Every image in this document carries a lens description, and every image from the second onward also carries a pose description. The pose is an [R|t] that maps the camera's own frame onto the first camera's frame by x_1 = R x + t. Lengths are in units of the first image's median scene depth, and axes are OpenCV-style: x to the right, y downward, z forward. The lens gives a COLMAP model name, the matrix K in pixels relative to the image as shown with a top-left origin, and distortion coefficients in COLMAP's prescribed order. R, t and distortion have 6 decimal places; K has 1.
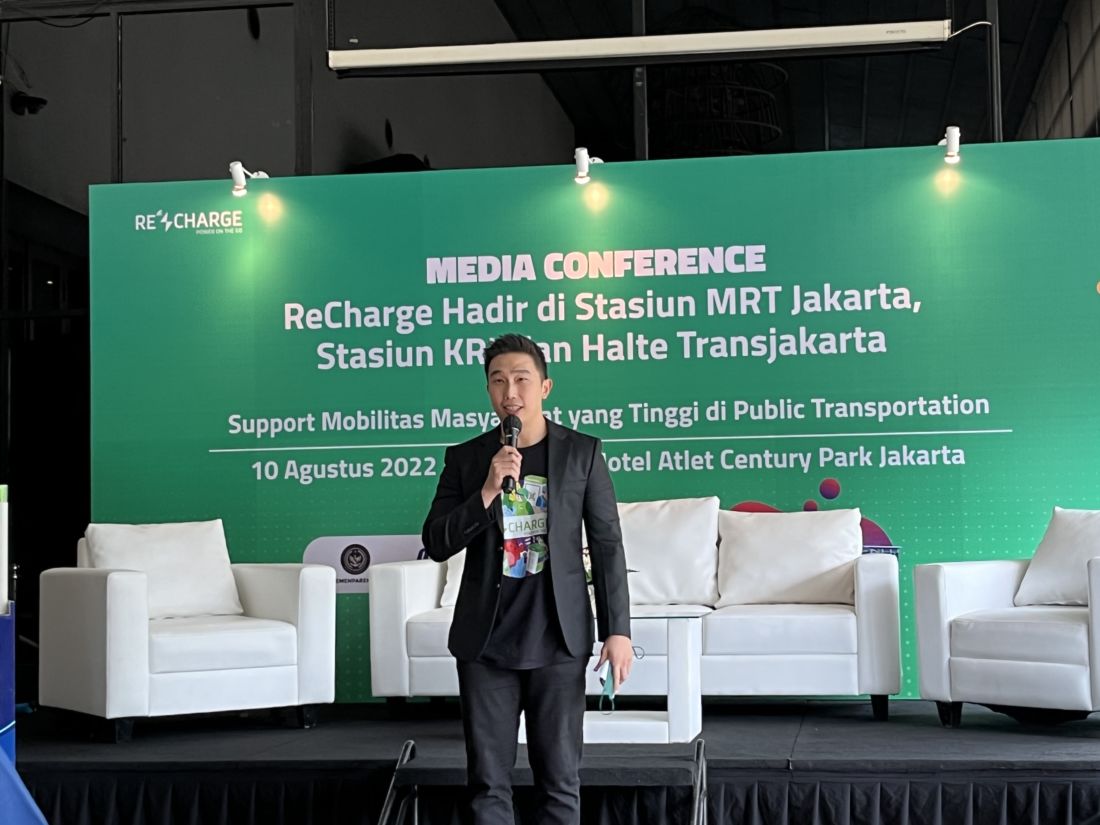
lens RADIAL K [[1883.2, 0, 549.3], [0, 1883.2, 412.2], [0, 0, 1]] dist [0.001911, 0.000000]
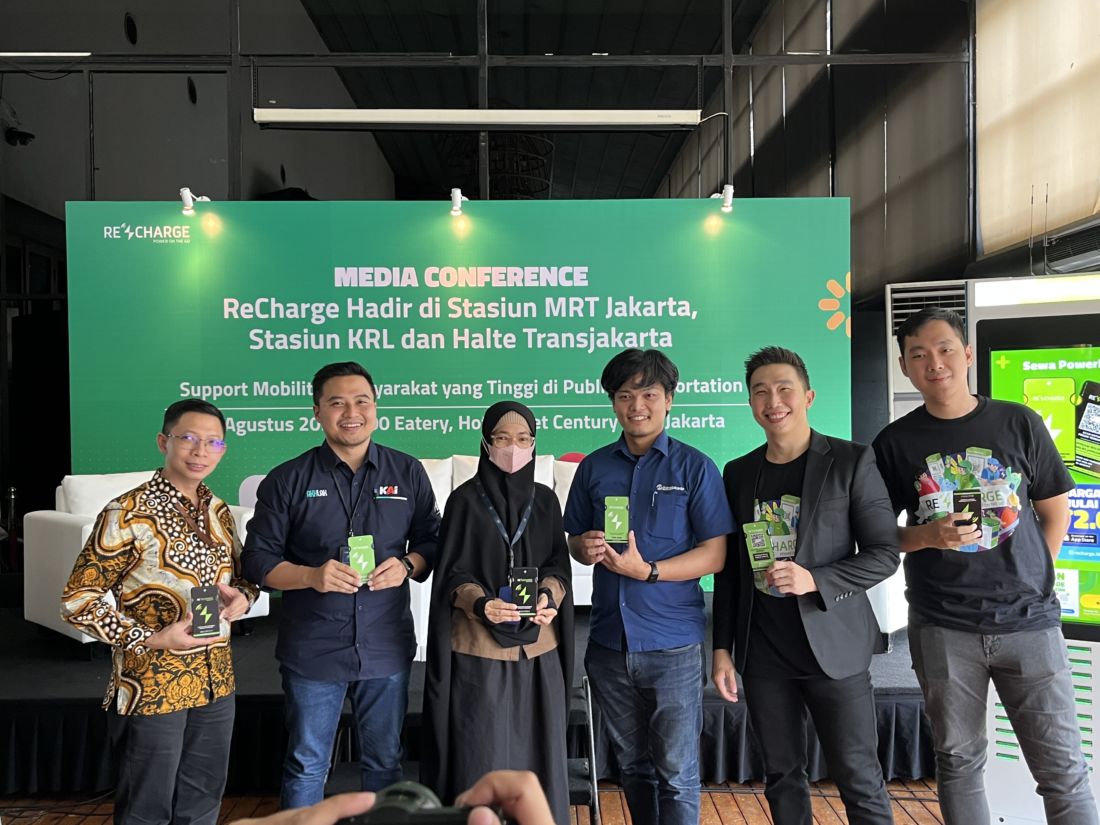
lens RADIAL K [[1060.6, 0, 546.2], [0, 1060.6, 427.7], [0, 0, 1]] dist [0.001401, 0.000000]
pose [[0.985384, 0.006382, 0.170226, -0.045379], [-0.019624, 0.996898, 0.076222, -0.029364], [-0.169211, -0.078448, 0.982453, 0.232059]]
